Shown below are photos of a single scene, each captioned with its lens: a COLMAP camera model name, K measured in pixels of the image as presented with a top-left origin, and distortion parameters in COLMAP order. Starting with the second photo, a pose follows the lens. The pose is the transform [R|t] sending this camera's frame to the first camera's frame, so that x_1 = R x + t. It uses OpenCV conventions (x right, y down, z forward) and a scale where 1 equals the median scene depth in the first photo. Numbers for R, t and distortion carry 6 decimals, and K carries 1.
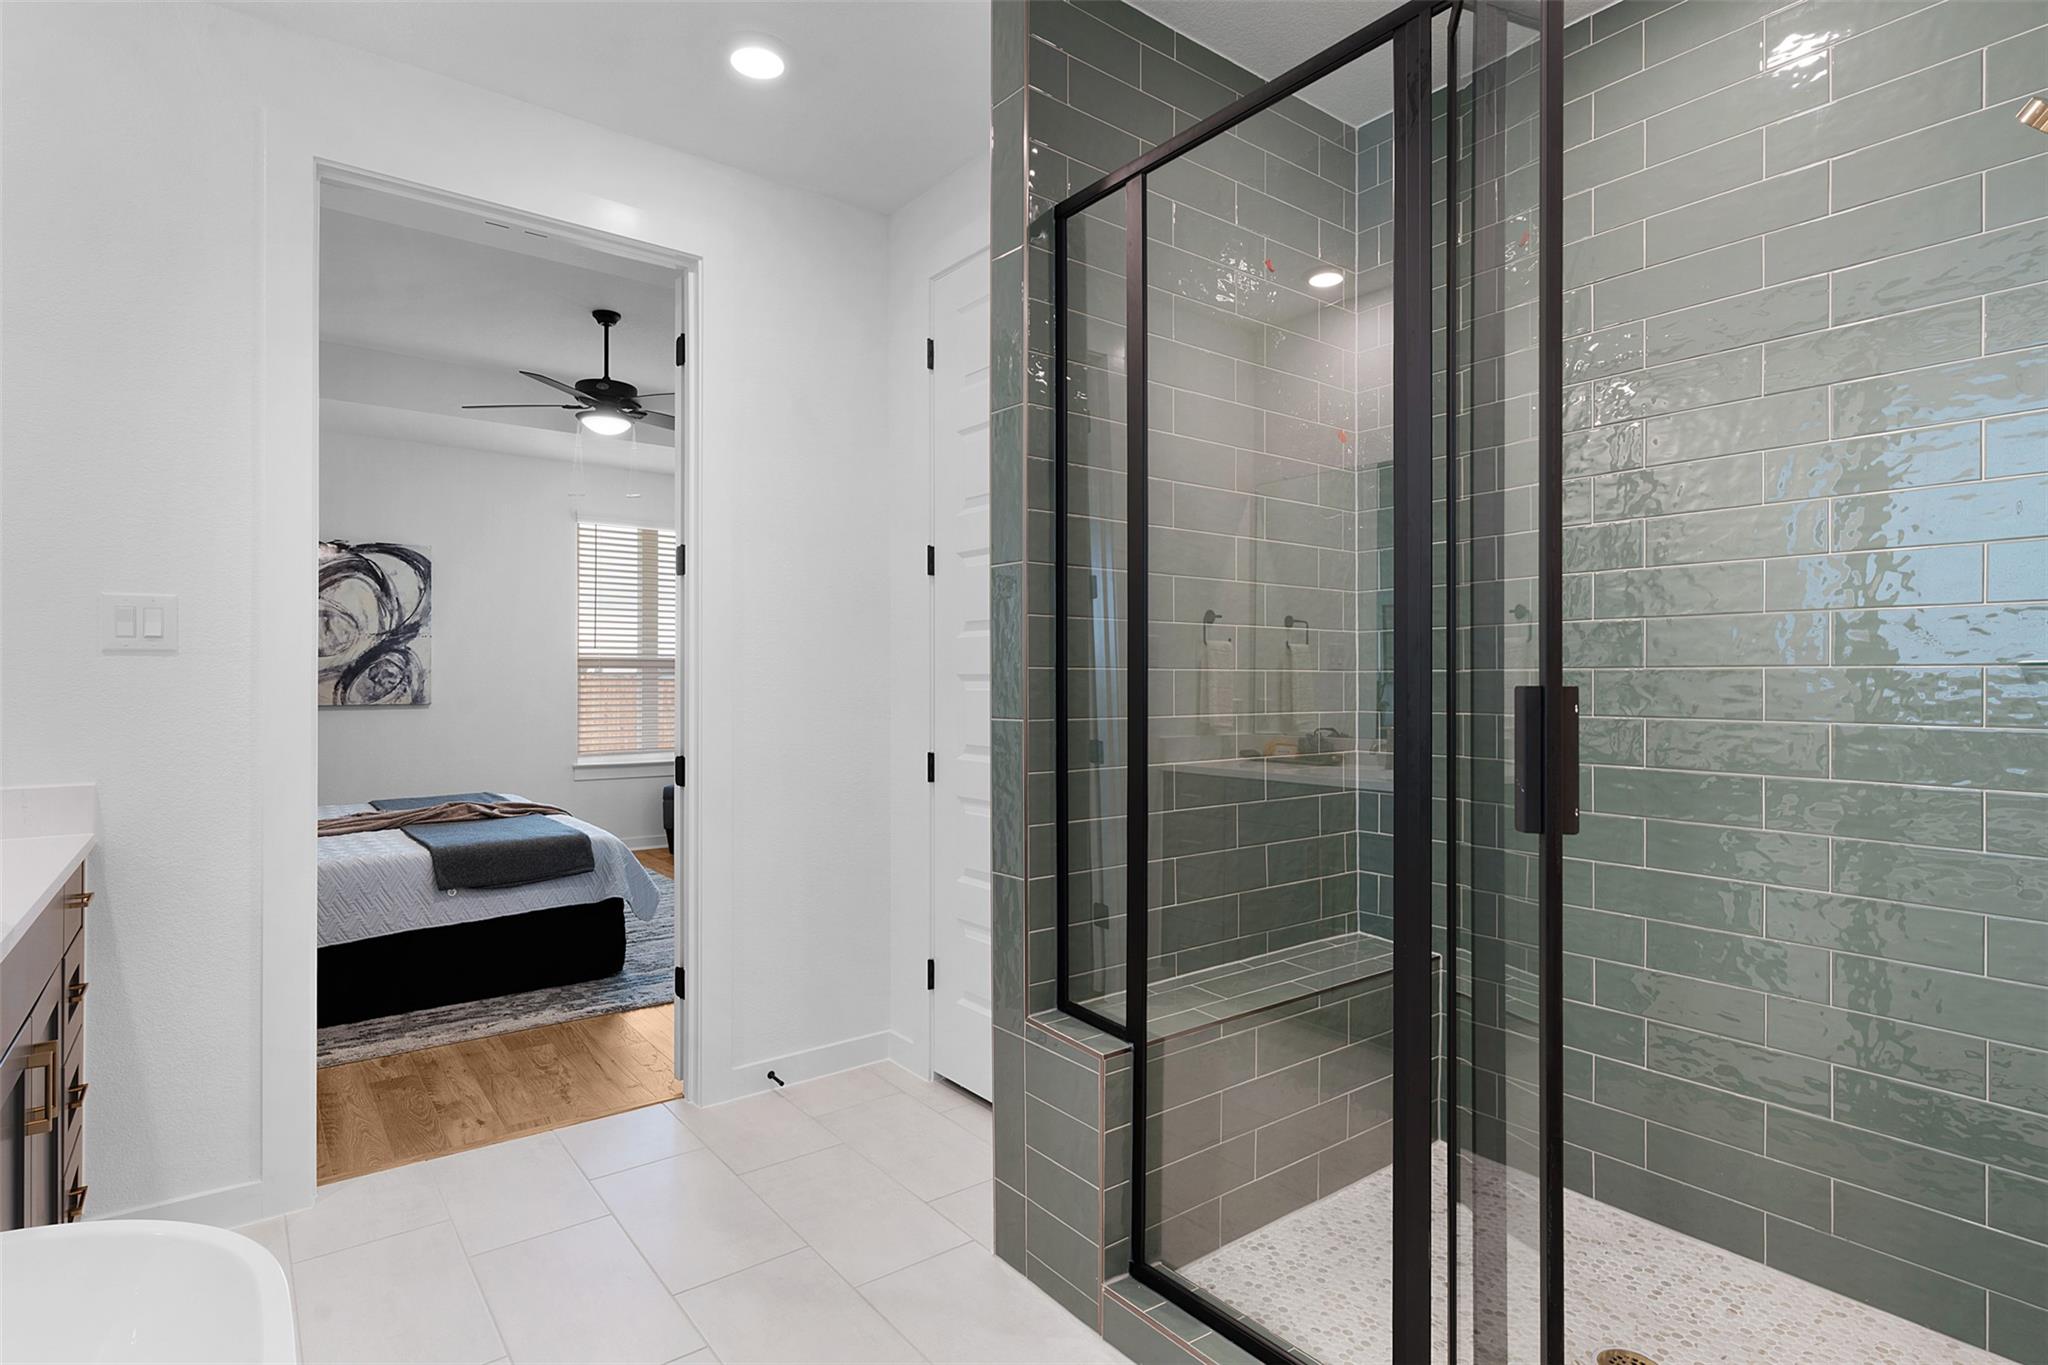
lens RADIAL K [[1041.9, 0, 1021.1], [0, 1041.9, 680.2], [0, 0, 1]] dist [0.014106, -0.000777]
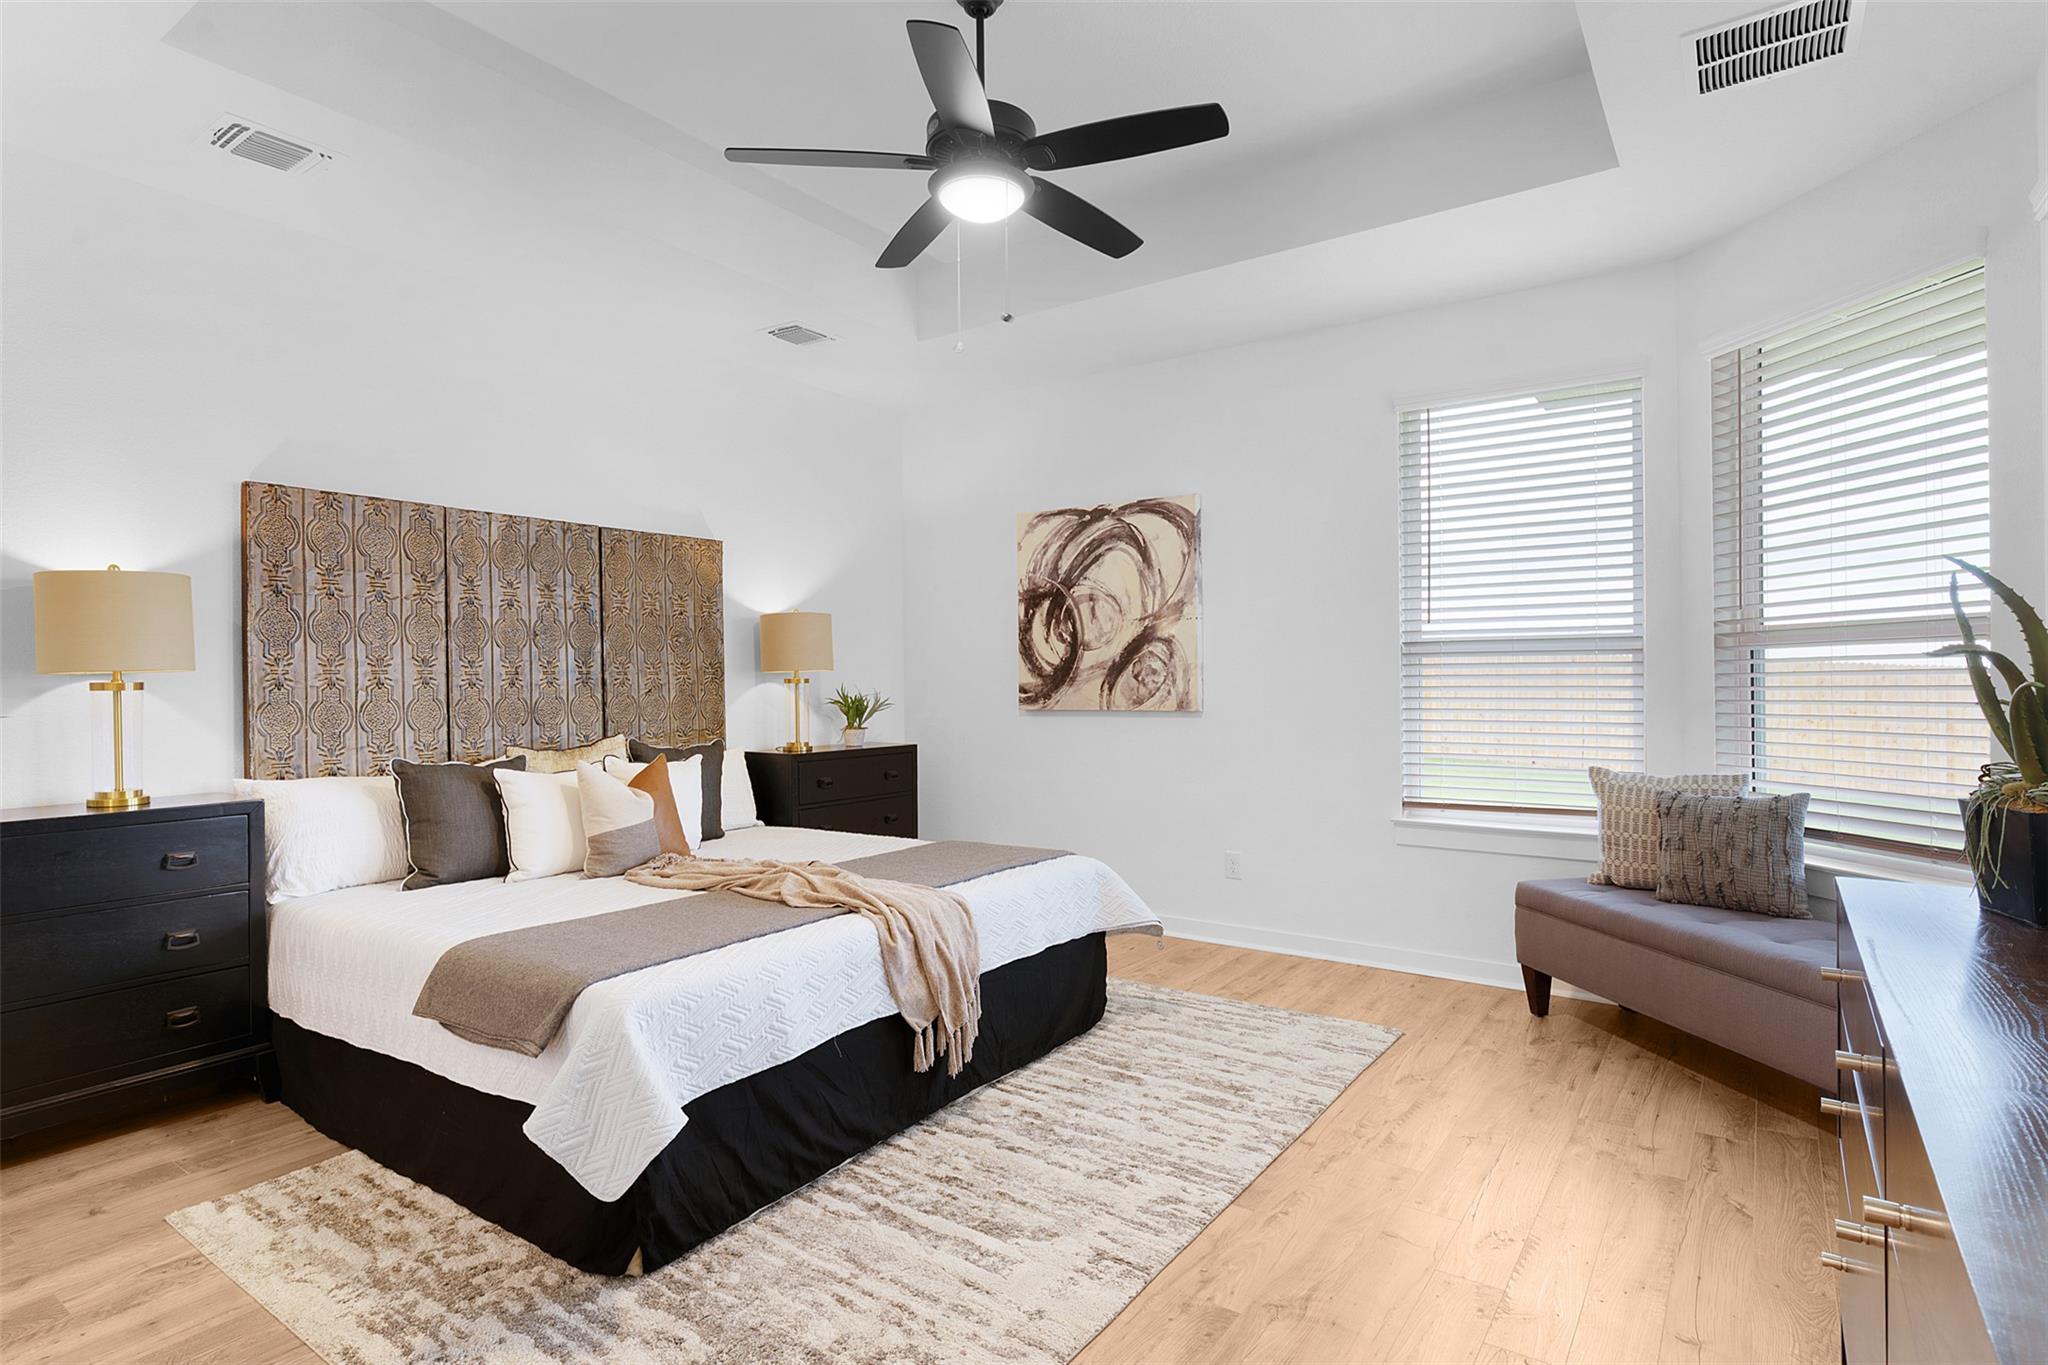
lens RADIAL K [[1041.9, 0, 1020.3], [0, 1041.9, 678.1], [0, 0, 1]] dist [0.014106, -0.000777]
pose [[0.281312, -0.001165, -0.959616, 0.096064], [0.005948, 0.999982, 0.000529, -0.001567], [0.959598, -0.005857, 0.281314, 0.699914]]
